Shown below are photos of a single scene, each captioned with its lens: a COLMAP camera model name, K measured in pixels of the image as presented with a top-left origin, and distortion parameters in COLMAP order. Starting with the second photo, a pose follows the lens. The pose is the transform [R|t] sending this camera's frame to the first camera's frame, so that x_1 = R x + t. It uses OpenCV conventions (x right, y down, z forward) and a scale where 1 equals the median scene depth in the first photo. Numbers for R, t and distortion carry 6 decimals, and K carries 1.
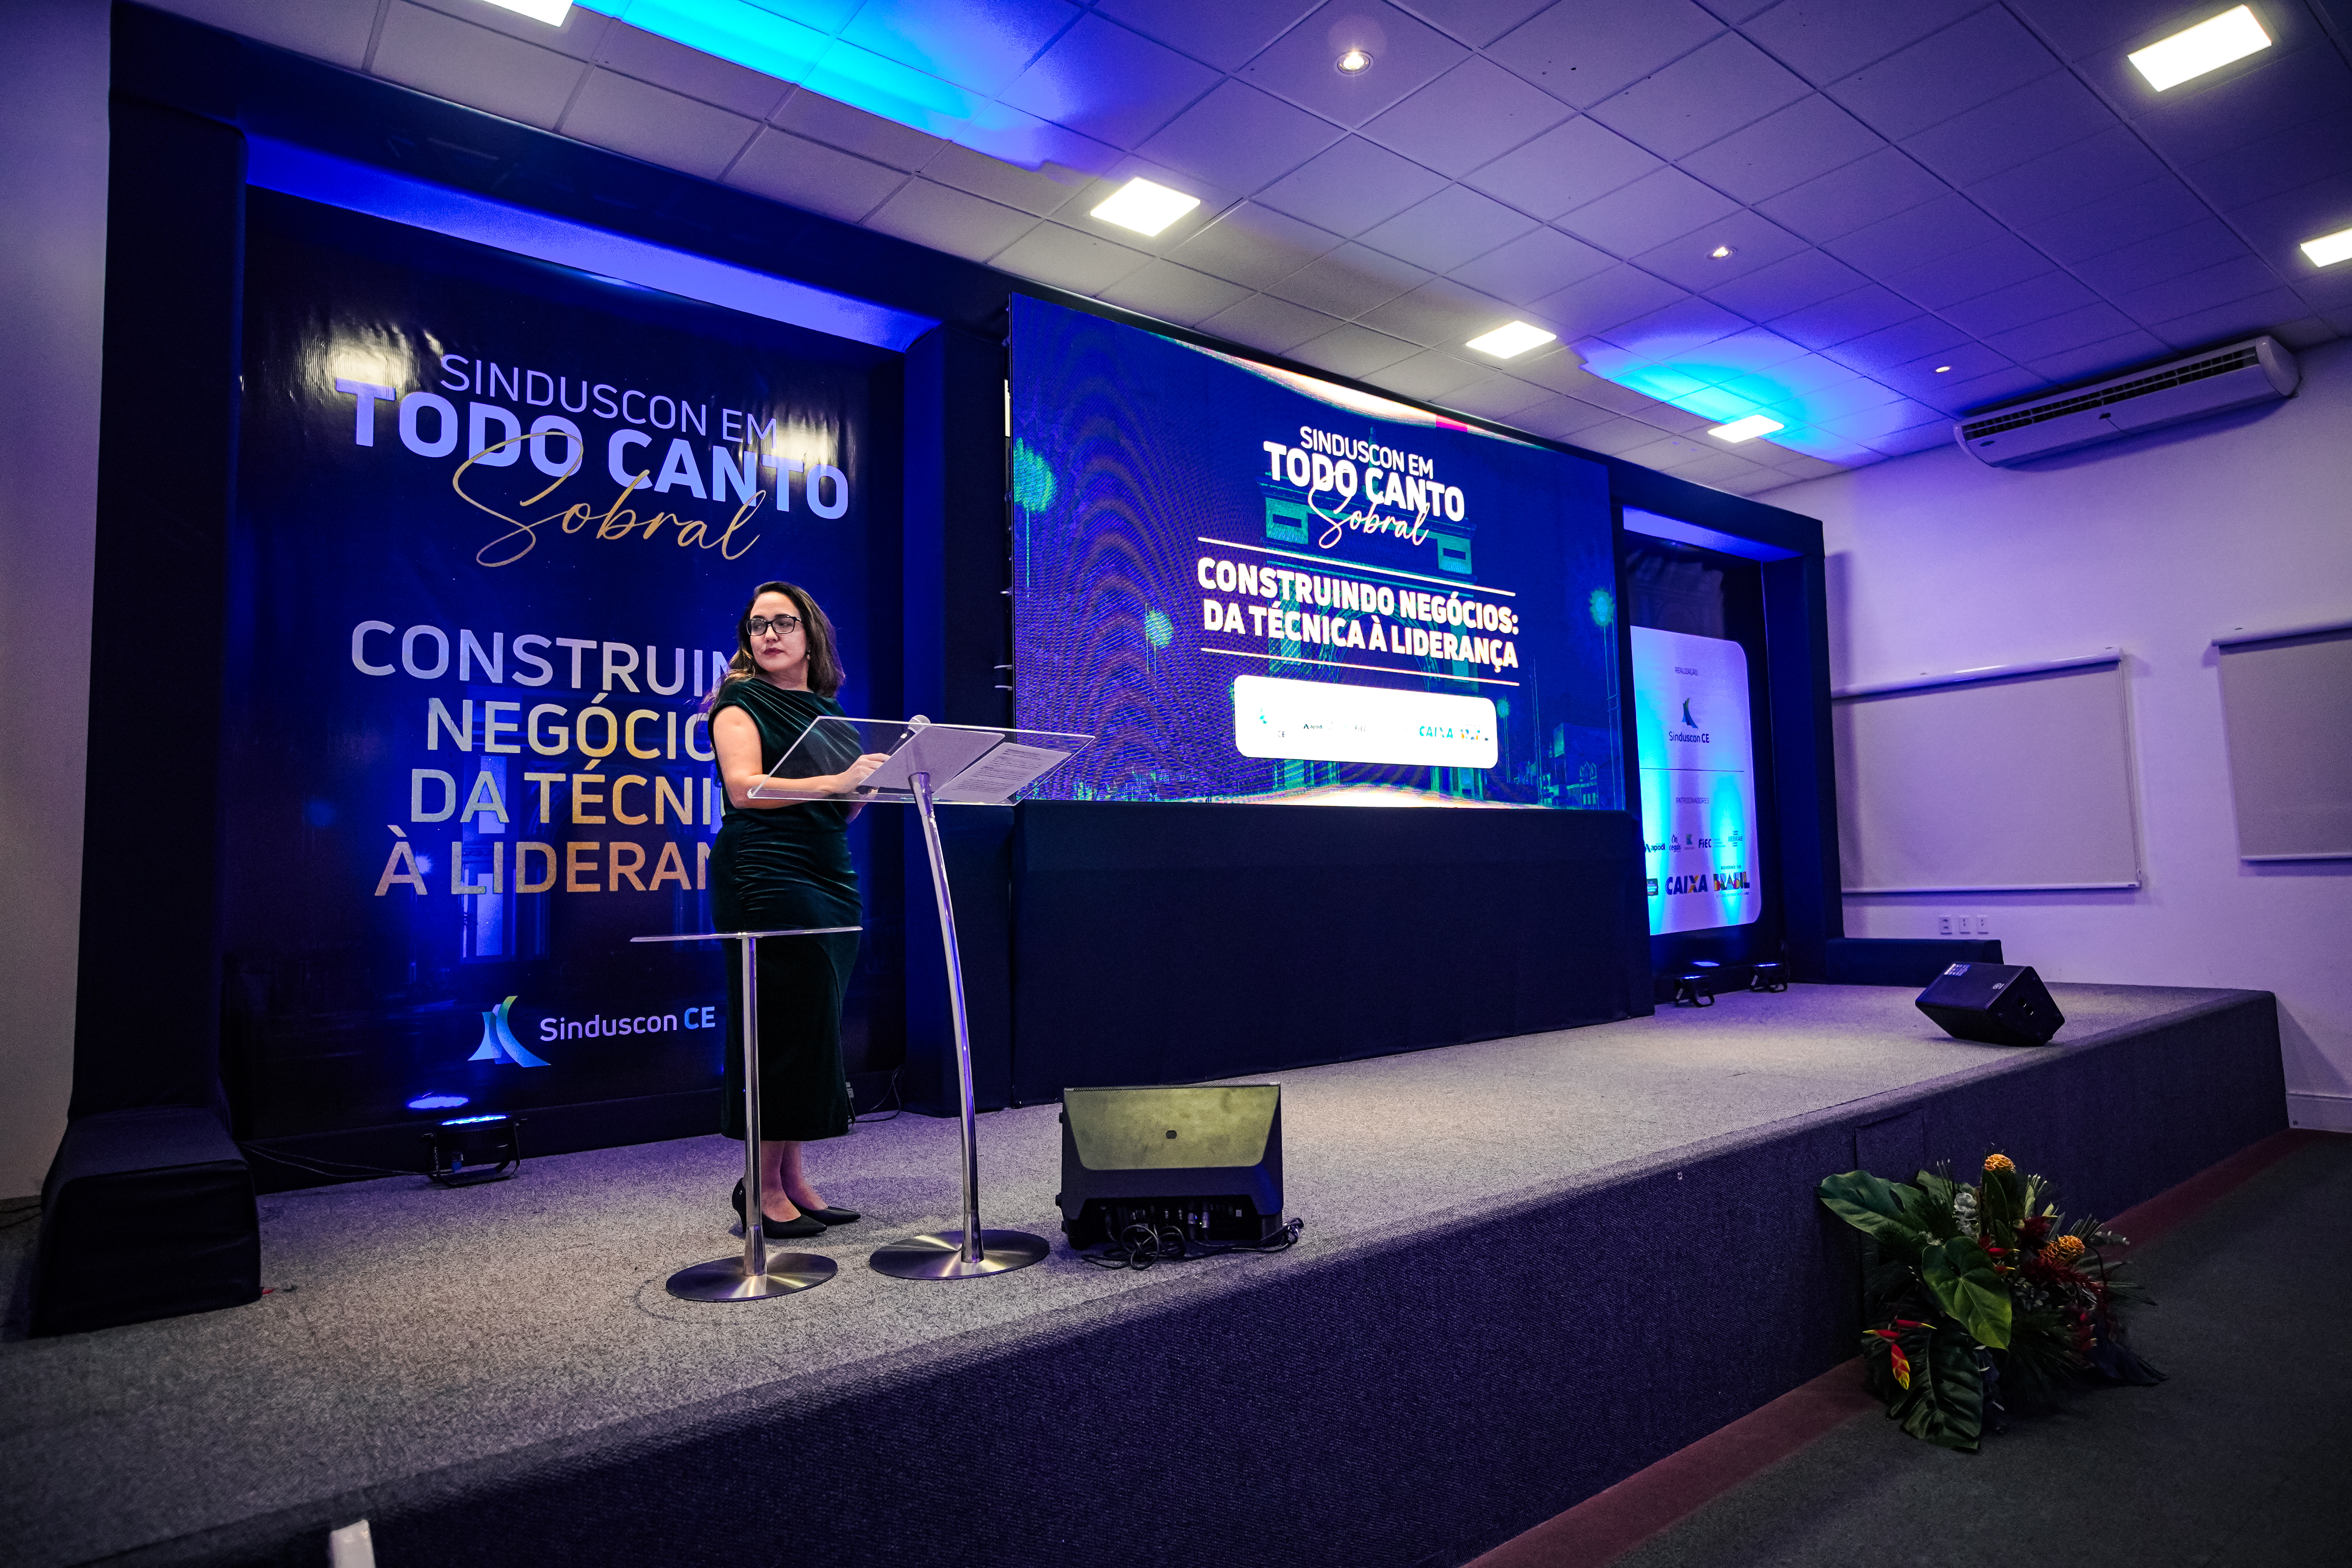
lens RADIAL K [[1337.3, 0, 1178.0], [0, 1337.3, 782.1], [0, 0, 1]] dist [-0.039918, 0.032208]
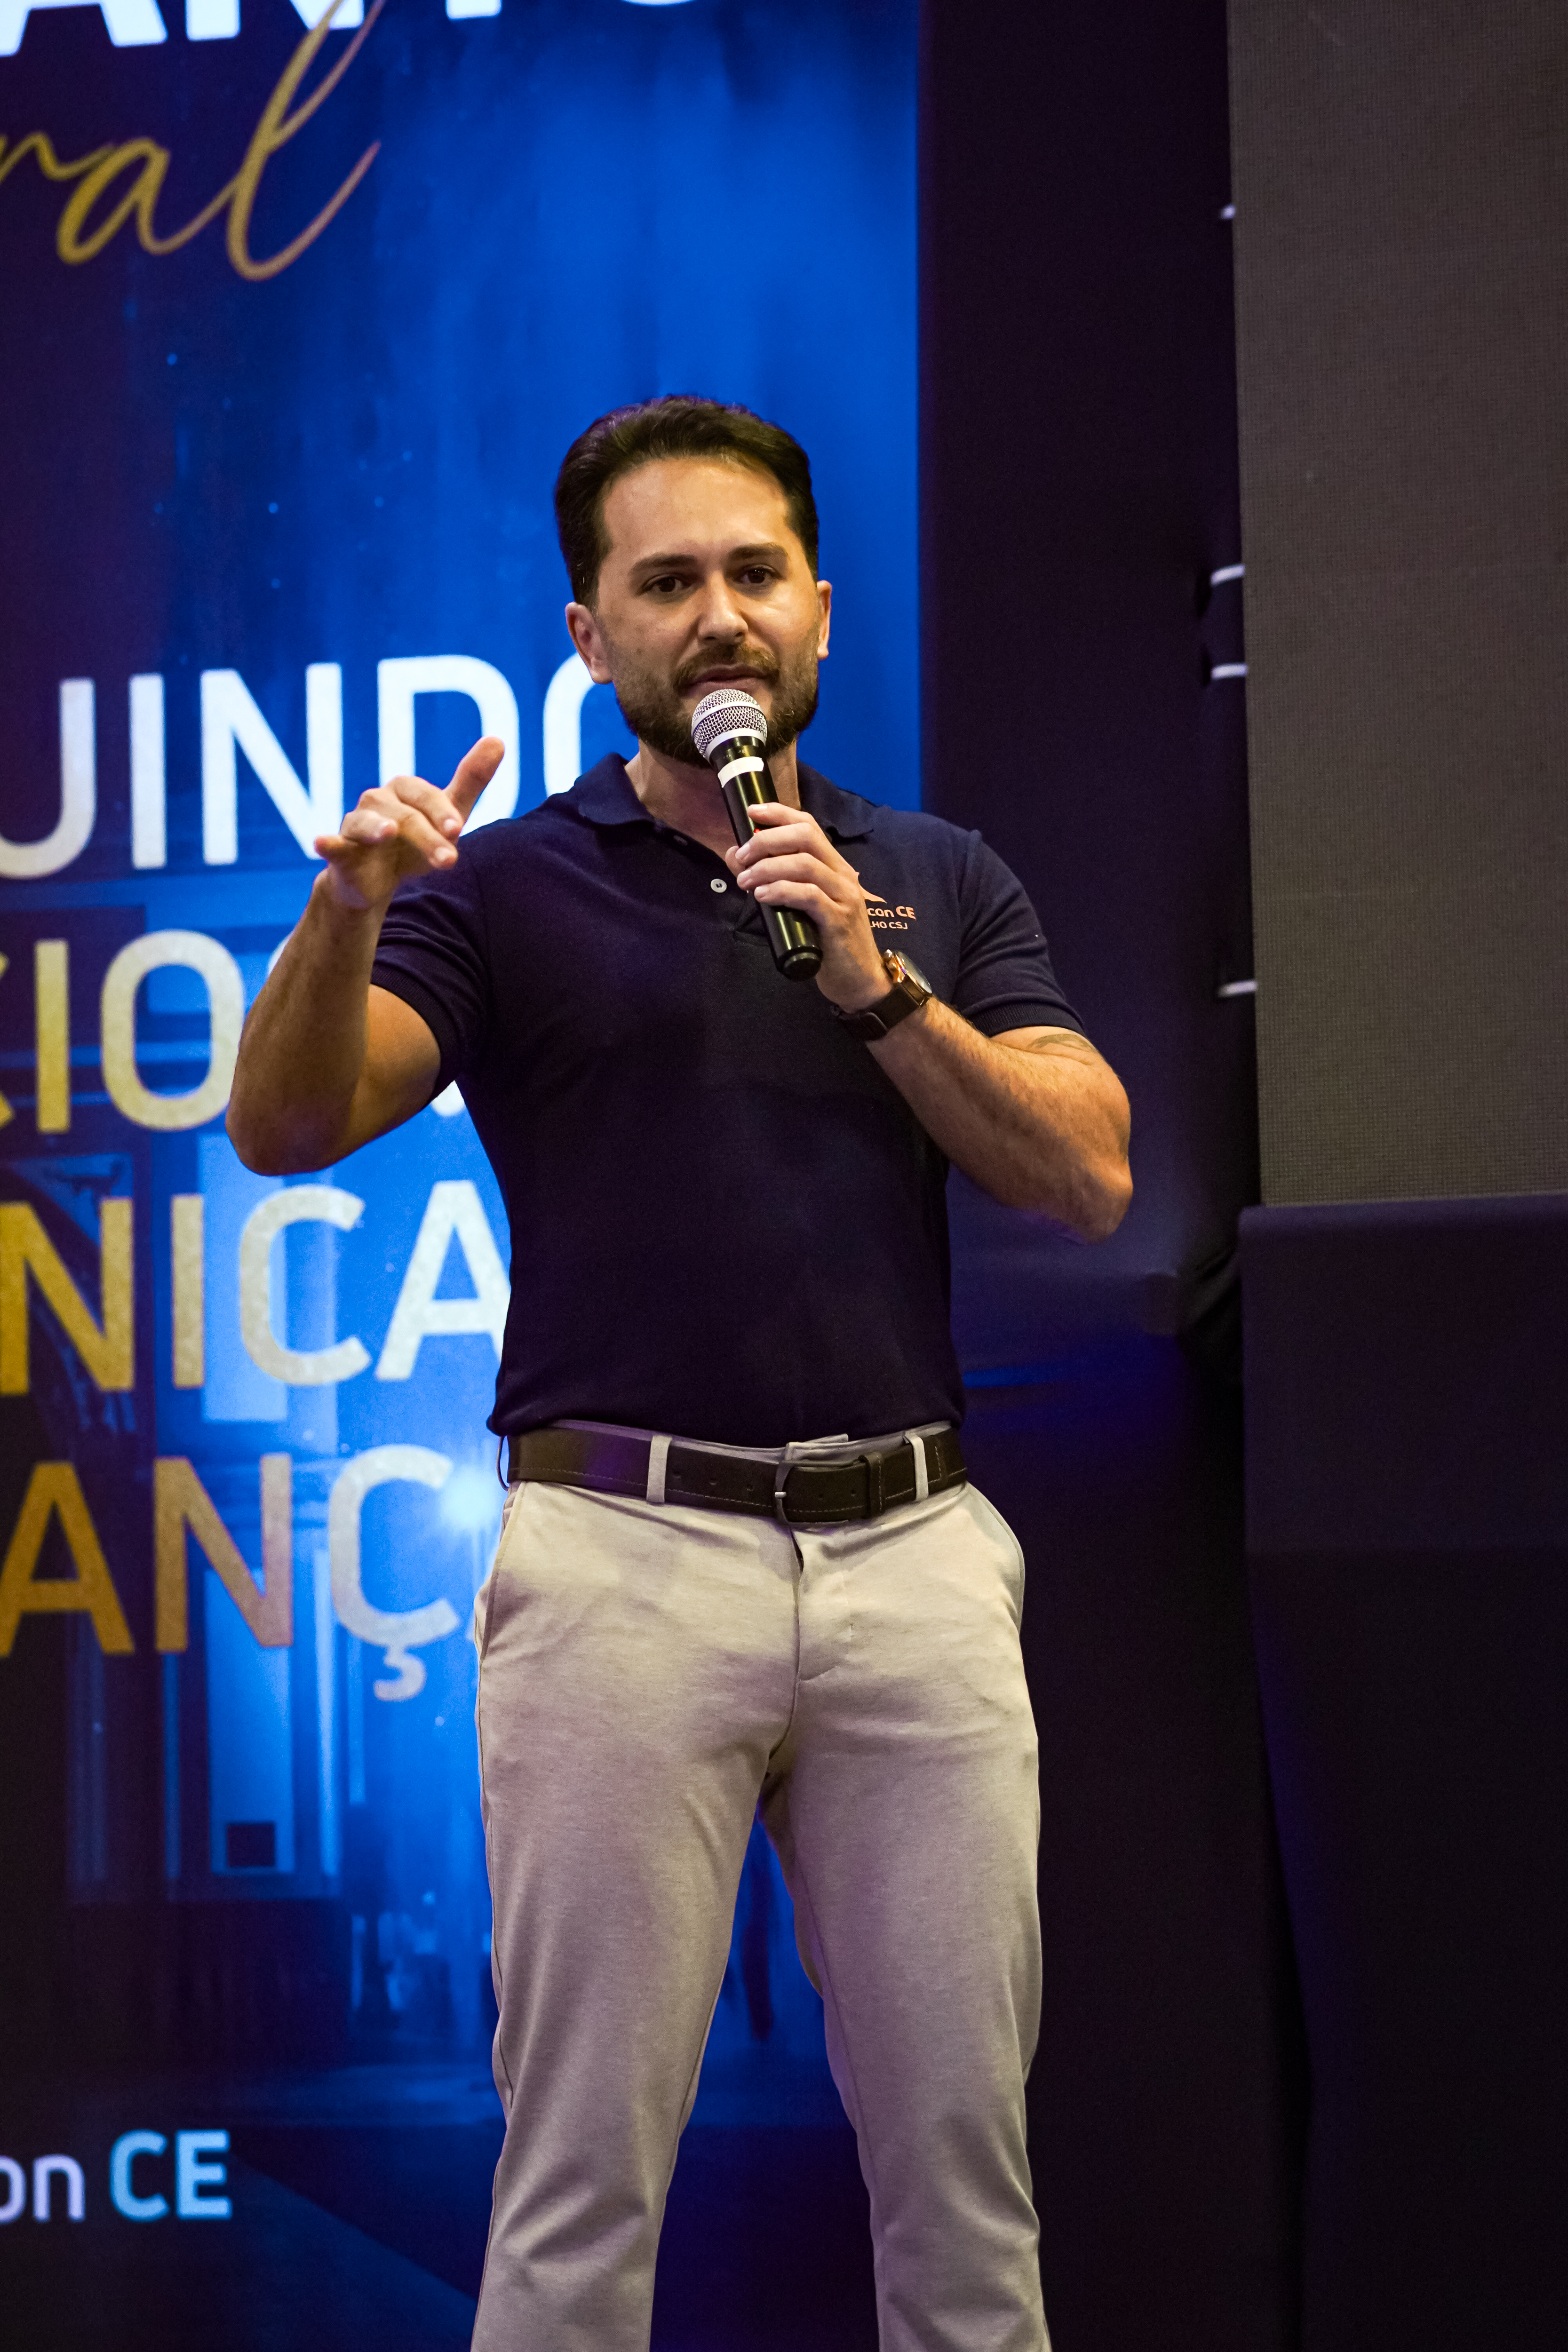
lens RADIAL K [[8437.9, 0, 781.8], [0, 8437.9, 1145.2], [0, 0, 1]] dist [0.449169, -1.160536]
pose [[0.562063, -0.047730, -0.825716, 0.970974], [0.070865, 0.997441, -0.009419, 0.009461], [0.824053, -0.053220, 0.564008, 0.207334]]
